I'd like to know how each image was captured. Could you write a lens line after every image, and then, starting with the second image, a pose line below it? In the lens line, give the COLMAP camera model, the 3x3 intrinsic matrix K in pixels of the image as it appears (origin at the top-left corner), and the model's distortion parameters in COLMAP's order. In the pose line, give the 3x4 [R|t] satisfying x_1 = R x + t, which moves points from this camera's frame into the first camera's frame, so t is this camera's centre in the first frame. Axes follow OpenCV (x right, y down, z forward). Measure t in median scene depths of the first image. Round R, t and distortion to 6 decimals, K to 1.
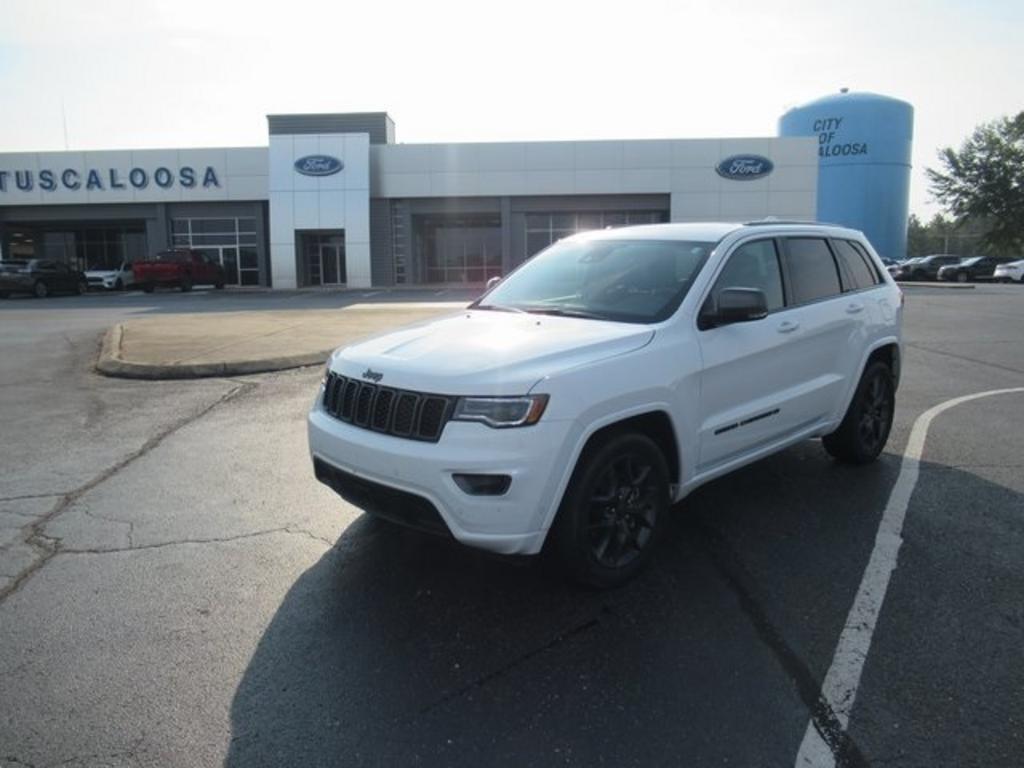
lens RADIAL K [[768.9, 0, 508.2], [0, 768.9, 387.9], [0, 0, 1]] dist [-0.022698, 0.018471]
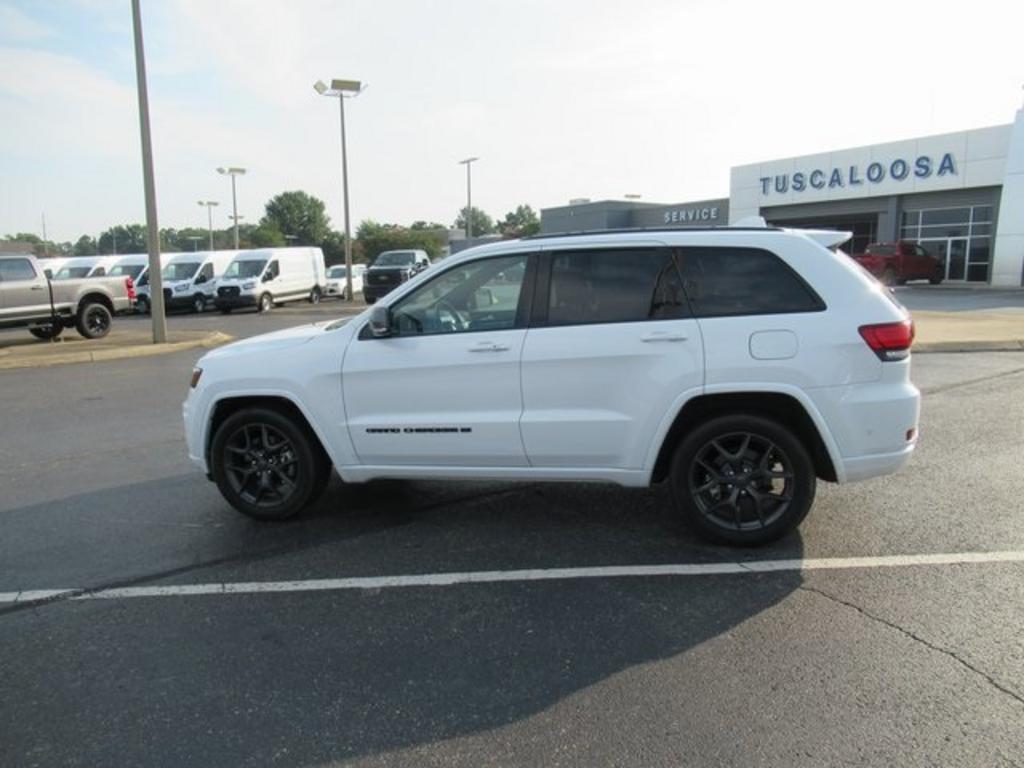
lens RADIAL K [[768.9, 0, 508.0], [0, 768.9, 380.9], [0, 0, 1]] dist [-0.022698, 0.018471]
pose [[0.517725, 0.134074, -0.844976, 0.155389], [-0.130125, 0.988494, 0.077117, -0.015014], [0.845593, 0.070027, 0.529215, 0.066947]]
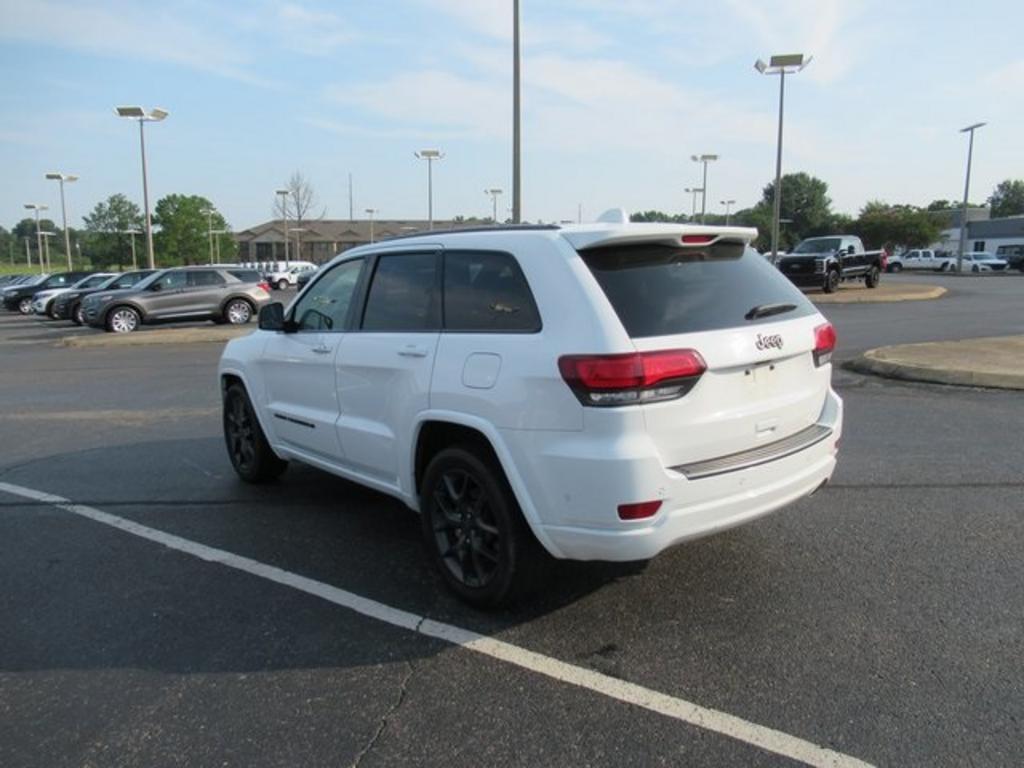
lens RADIAL K [[768.9, 0, 513.2], [0, 768.9, 383.7], [0, 0, 1]] dist [-0.022698, 0.018471]
pose [[-0.092839, 0.178397, -0.979569, 0.170414], [-0.147154, 0.970556, 0.190702, -0.033525], [0.984747, 0.161852, -0.063854, 0.170663]]
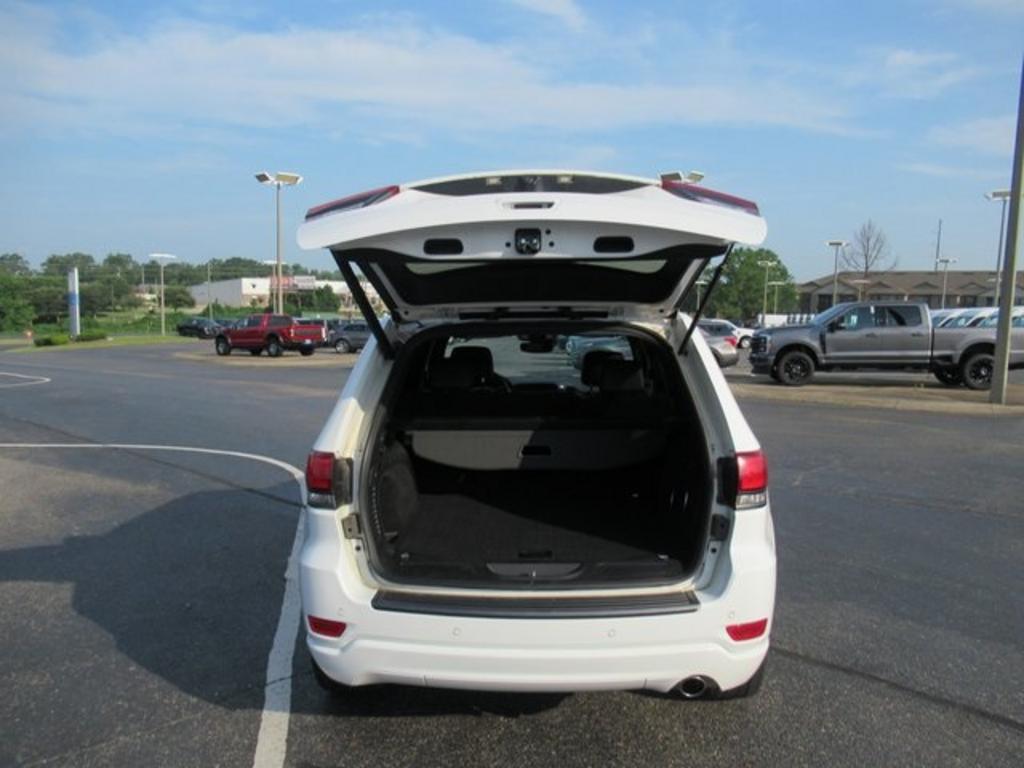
lens RADIAL K [[768.9, 0, 509.2], [0, 768.9, 386.4], [0, 0, 1]] dist [-0.022698, 0.018471]
pose [[-0.722835, 0.077280, -0.686685, 0.127034], [-0.112727, 0.967228, 0.227514, -0.048322], [0.681764, 0.241863, -0.690435, 0.239435]]
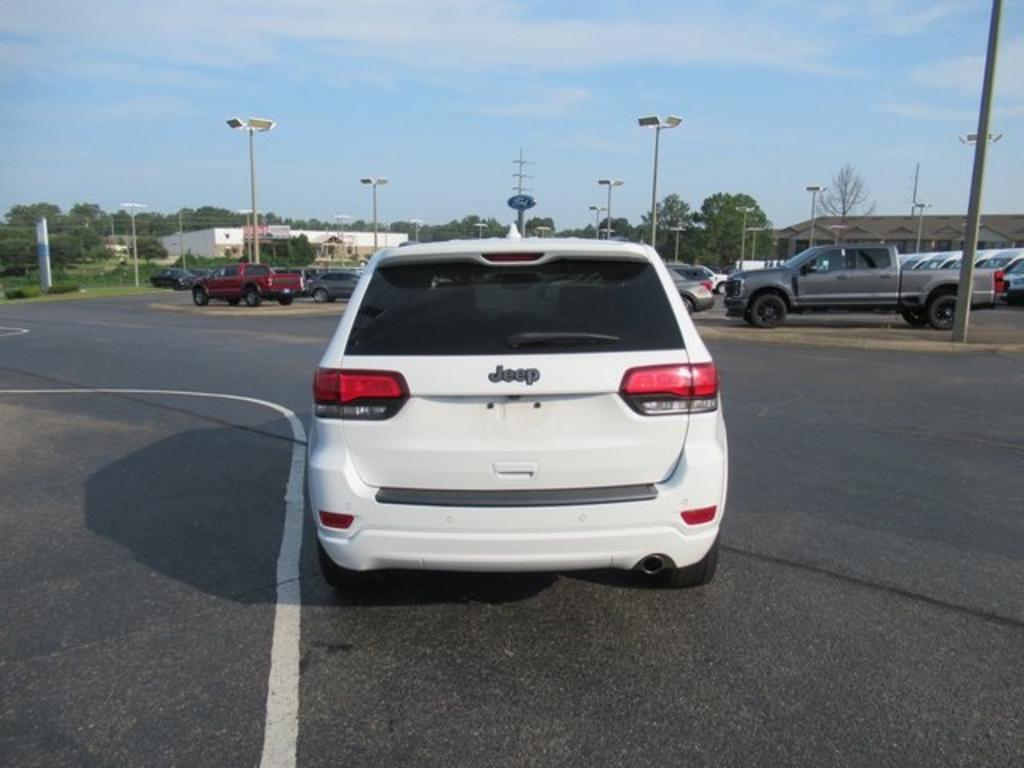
lens RADIAL K [[768.9, 0, 509.8], [0, 768.9, 386.5], [0, 0, 1]] dist [-0.022698, 0.018471]
pose [[-0.702732, 0.131283, -0.699237, 0.134877], [-0.108634, 0.951502, 0.287823, -0.047675], [0.703112, 0.278223, -0.654390, 0.247191]]
